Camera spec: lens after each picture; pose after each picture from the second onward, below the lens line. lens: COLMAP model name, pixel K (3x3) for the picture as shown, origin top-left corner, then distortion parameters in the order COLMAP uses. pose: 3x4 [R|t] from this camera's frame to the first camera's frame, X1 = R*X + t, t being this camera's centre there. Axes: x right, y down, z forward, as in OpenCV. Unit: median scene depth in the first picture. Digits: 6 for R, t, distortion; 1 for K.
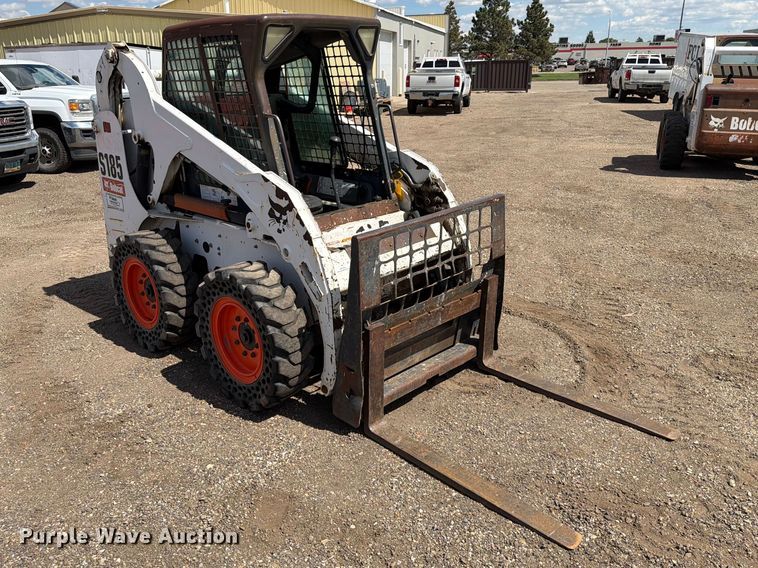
lens RADIAL K [[631.4, 0, 348.1], [0, 631.4, 265.9], [0, 0, 1]] dist [0.104726, -0.169124]
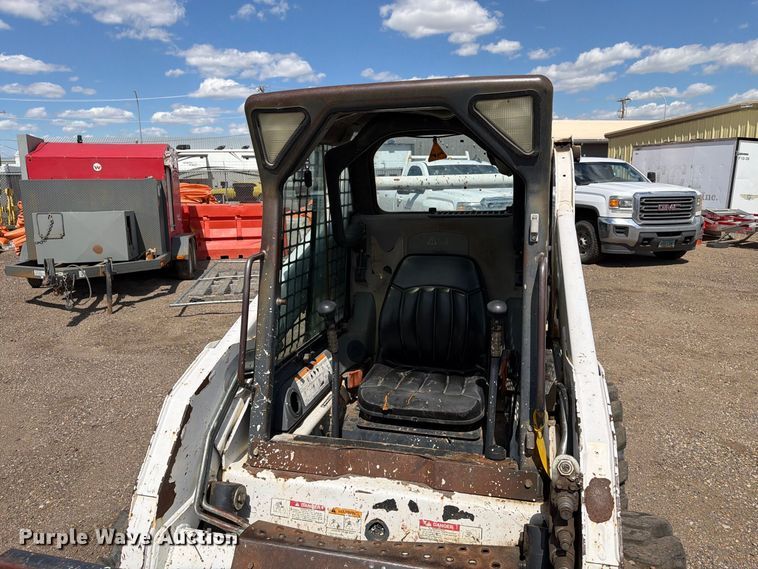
lens RADIAL K [[536.1, 0, 374.5], [0, 536.1, 282.2], [0, 0, 1]] dist [0.041106, -0.050078]
pose [[0.520425, 0.183648, -0.833925, 0.313975], [-0.250495, 0.966467, 0.056510, -0.233449], [0.816339, 0.179485, 0.548977, 0.706672]]
